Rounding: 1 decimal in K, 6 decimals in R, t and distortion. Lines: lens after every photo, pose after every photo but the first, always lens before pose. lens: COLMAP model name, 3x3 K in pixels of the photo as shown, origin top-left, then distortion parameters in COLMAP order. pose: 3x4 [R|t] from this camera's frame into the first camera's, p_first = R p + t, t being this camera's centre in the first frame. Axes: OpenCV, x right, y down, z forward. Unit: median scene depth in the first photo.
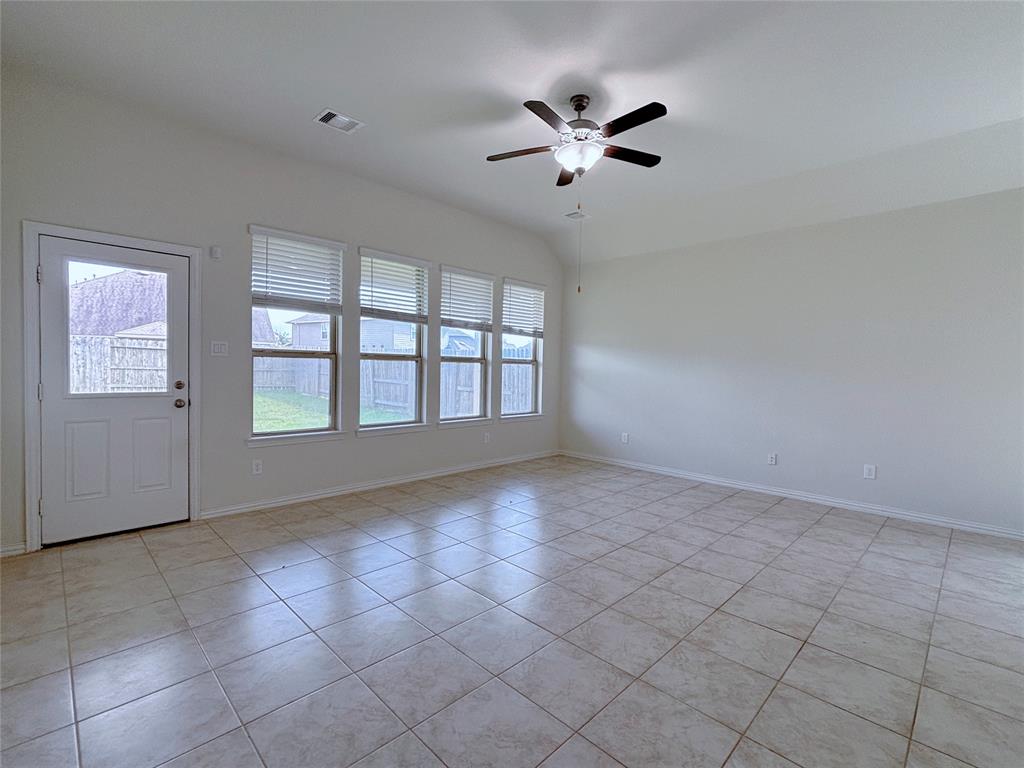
lens RADIAL K [[452.3, 0, 535.2], [0, 452.3, 382.2], [0, 0, 1]] dist [-0.040614, 0.000315]
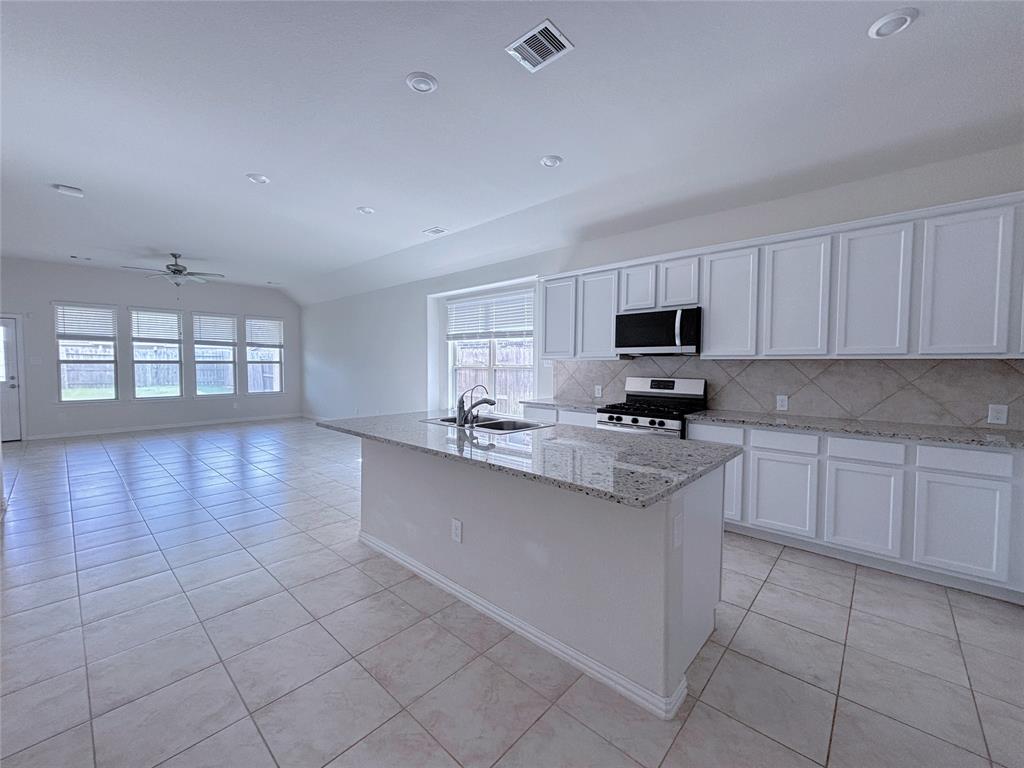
lens RADIAL K [[413.1, 0, 512.7], [0, 413.1, 382.0], [0, 0, 1]] dist [0.000986, -0.000184]
pose [[0.999856, -0.016986, 0.000090, 1.216447], [0.016983, 0.999776, 0.012633, 0.031734], [-0.000304, -0.012630, 0.999920, -0.768023]]
